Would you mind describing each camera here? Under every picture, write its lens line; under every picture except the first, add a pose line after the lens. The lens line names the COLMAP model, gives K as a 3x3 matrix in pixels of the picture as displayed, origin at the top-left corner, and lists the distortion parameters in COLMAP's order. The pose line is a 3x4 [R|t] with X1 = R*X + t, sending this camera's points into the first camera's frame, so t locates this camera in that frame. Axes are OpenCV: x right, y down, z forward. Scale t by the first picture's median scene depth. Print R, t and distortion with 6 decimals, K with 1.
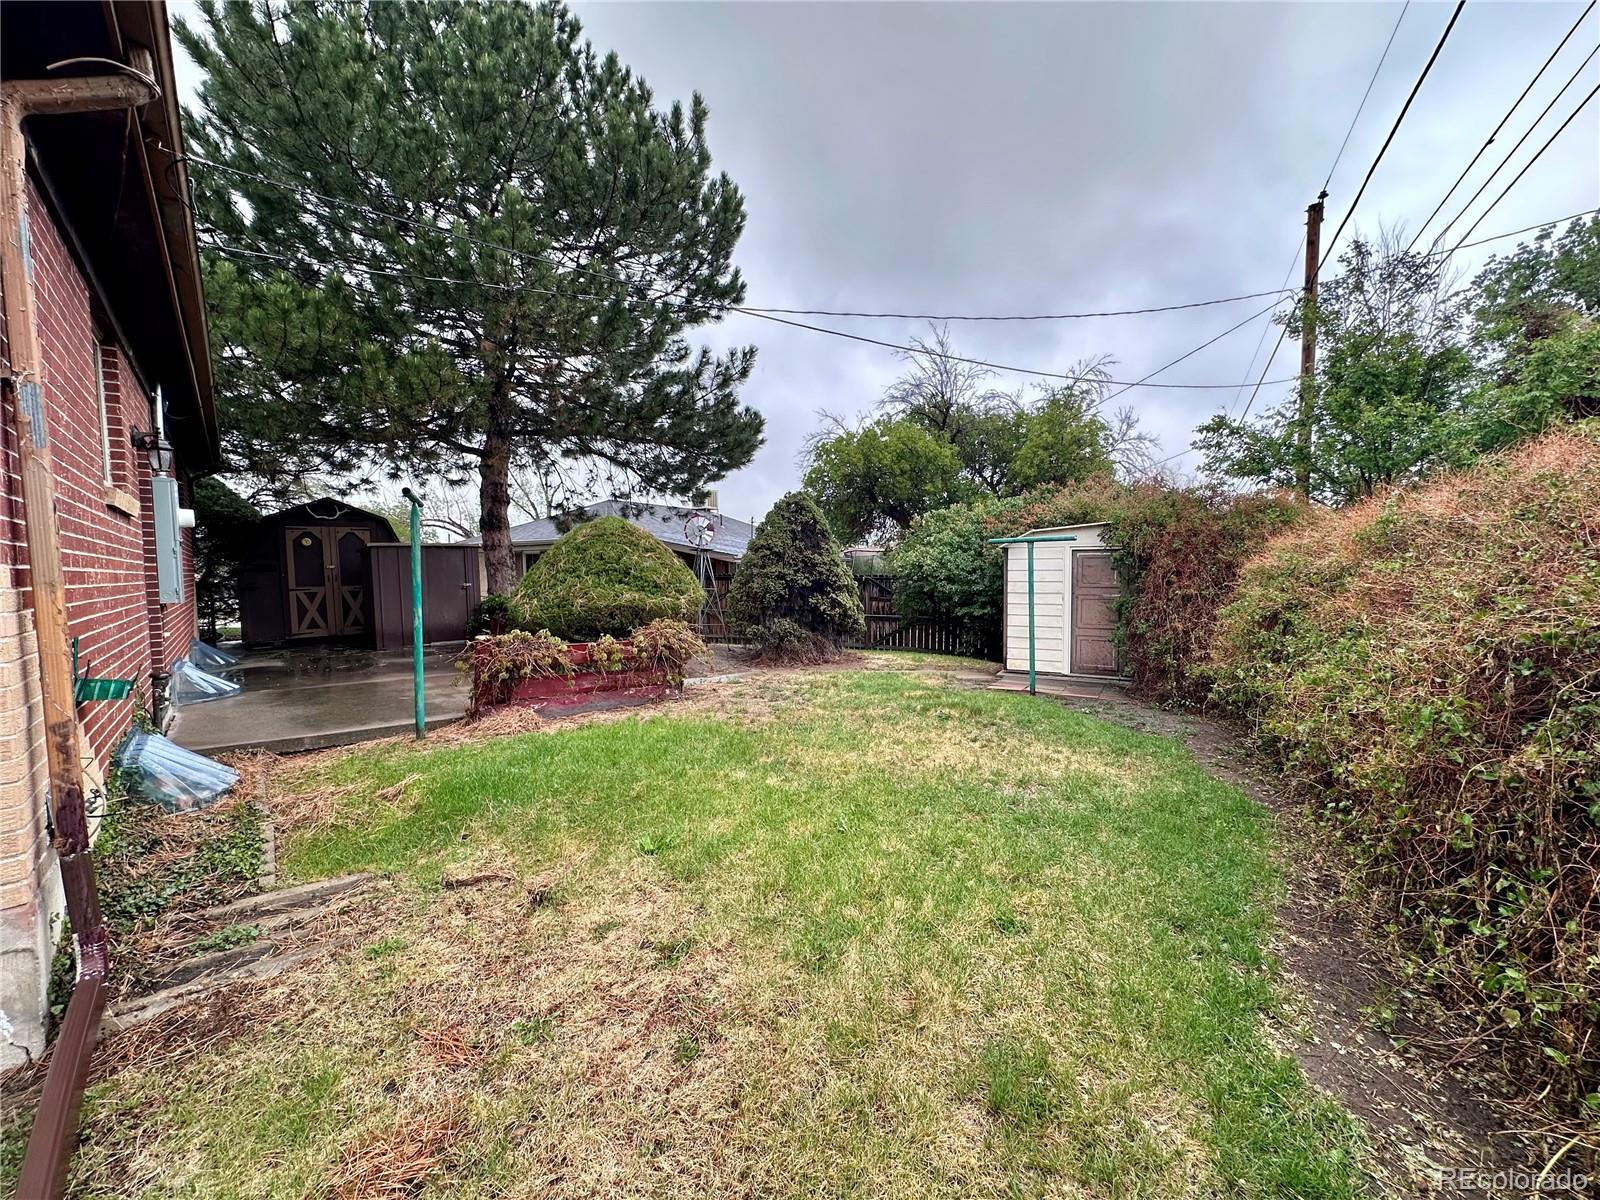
lens RADIAL K [[634.2, 0, 799.6], [0, 634.2, 601.9], [0, 0, 1]] dist [-0.000725, 0.000368]
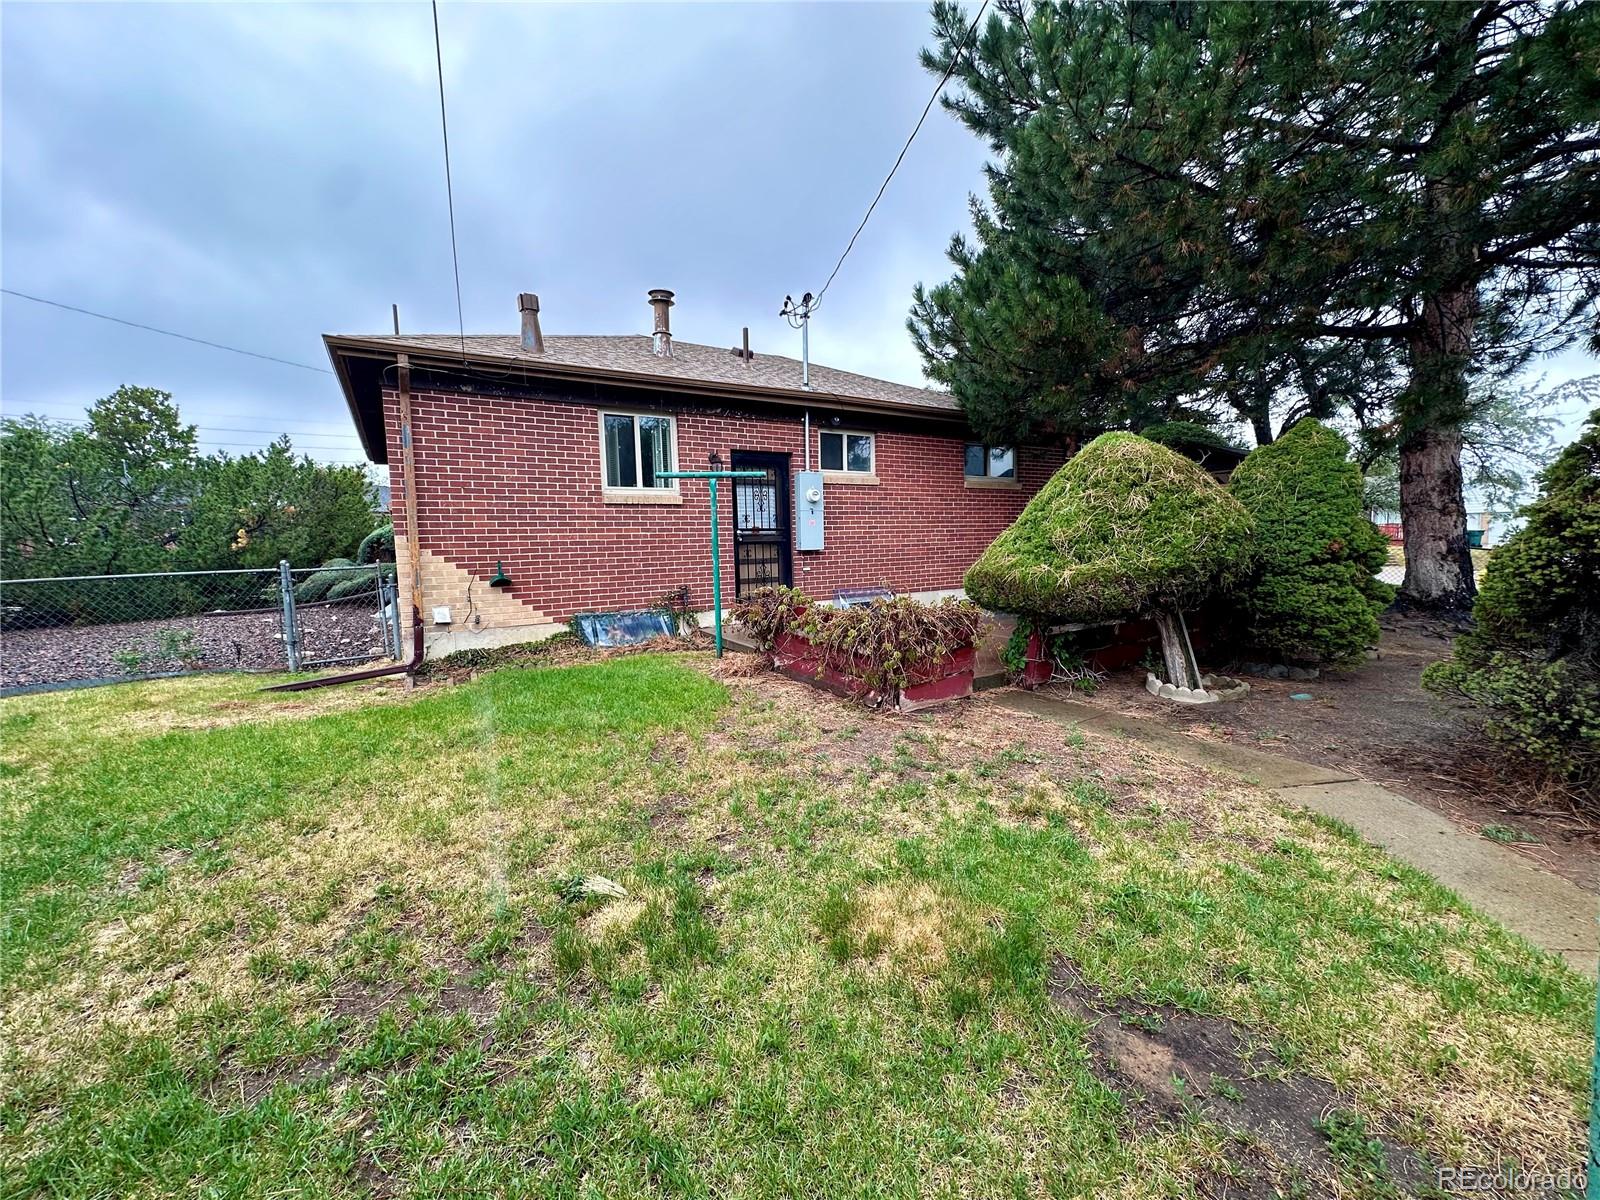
lens RADIAL K [[634.2, 0, 799.6], [0, 634.2, 601.9], [0, 0, 1]] dist [-0.000725, 0.000368]
pose [[-0.161174, 0.100146, -0.981832, 0.285927], [-0.020399, 0.994288, 0.104765, -0.017509], [0.986715, 0.036914, -0.158210, 0.598331]]
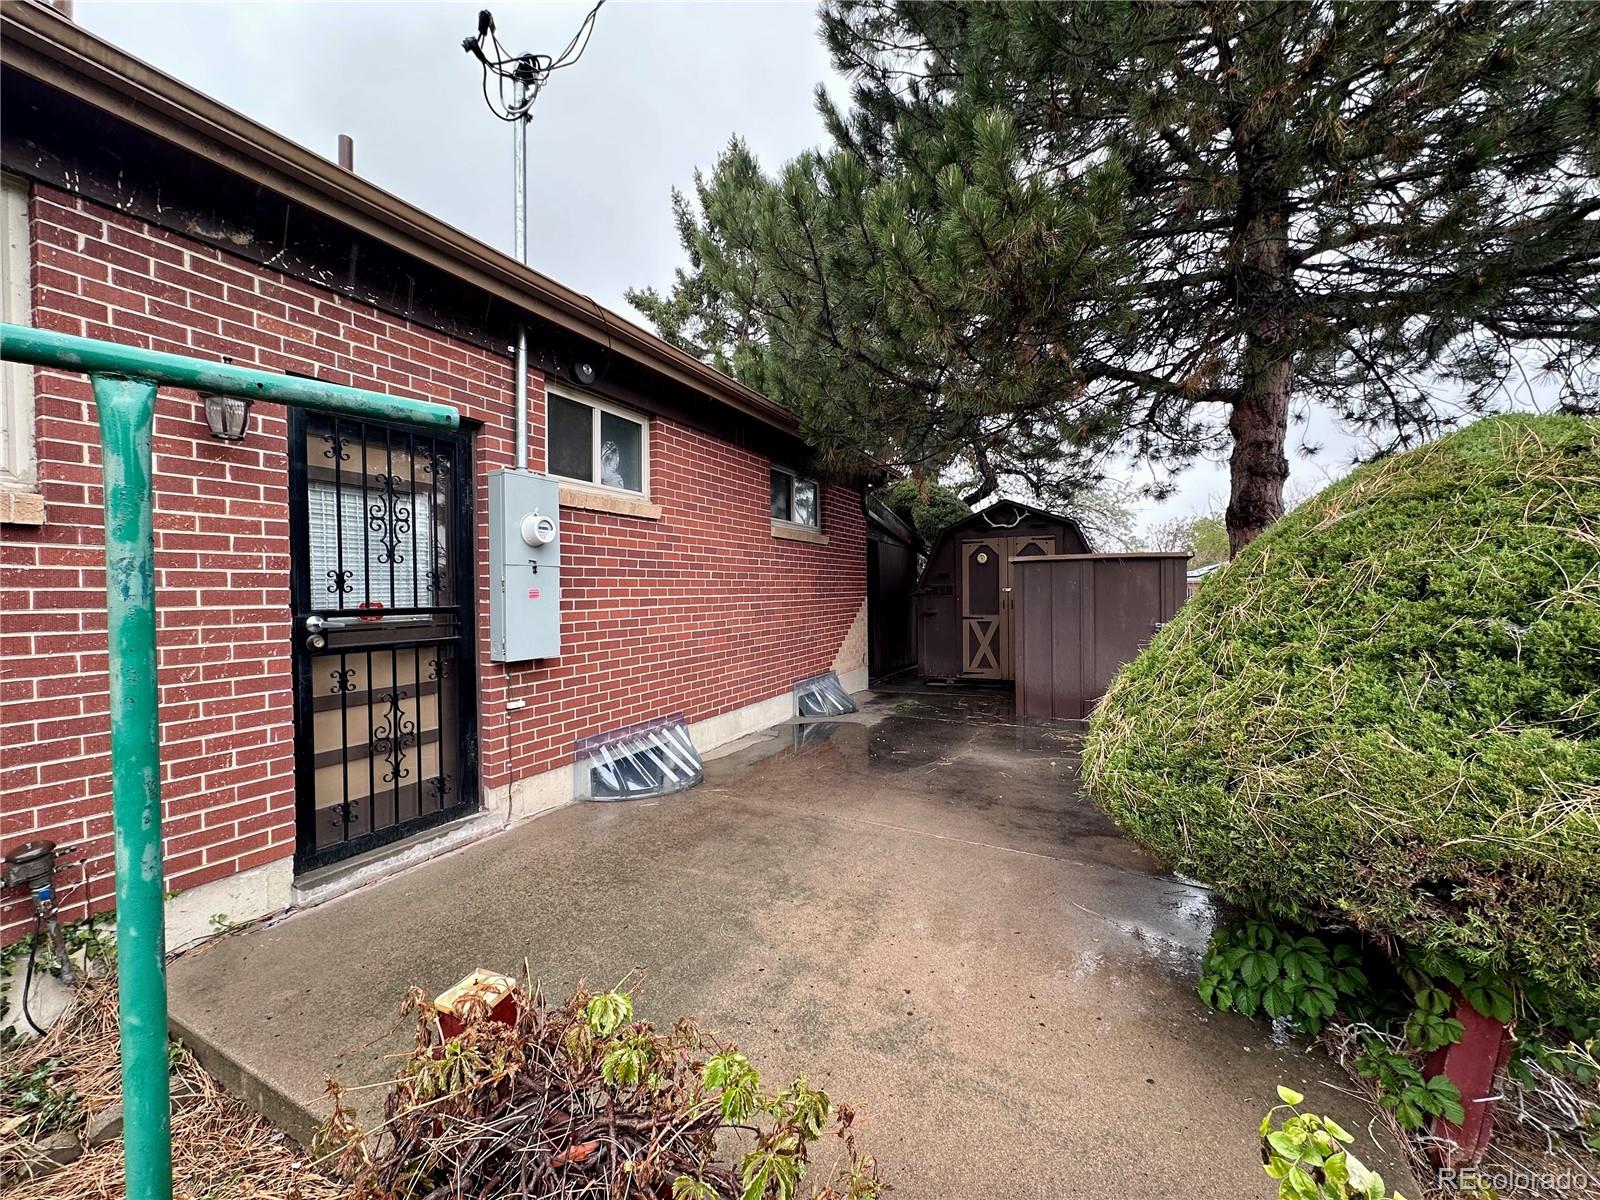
lens RADIAL K [[634.2, 0, 799.6], [0, 634.2, 601.9], [0, 0, 1]] dist [-0.000725, 0.000368]
pose [[0.376243, 0.031663, -0.925980, -0.128707], [-0.049025, 0.998696, 0.014230, -0.039876], [0.925223, 0.040043, 0.377304, 0.492484]]
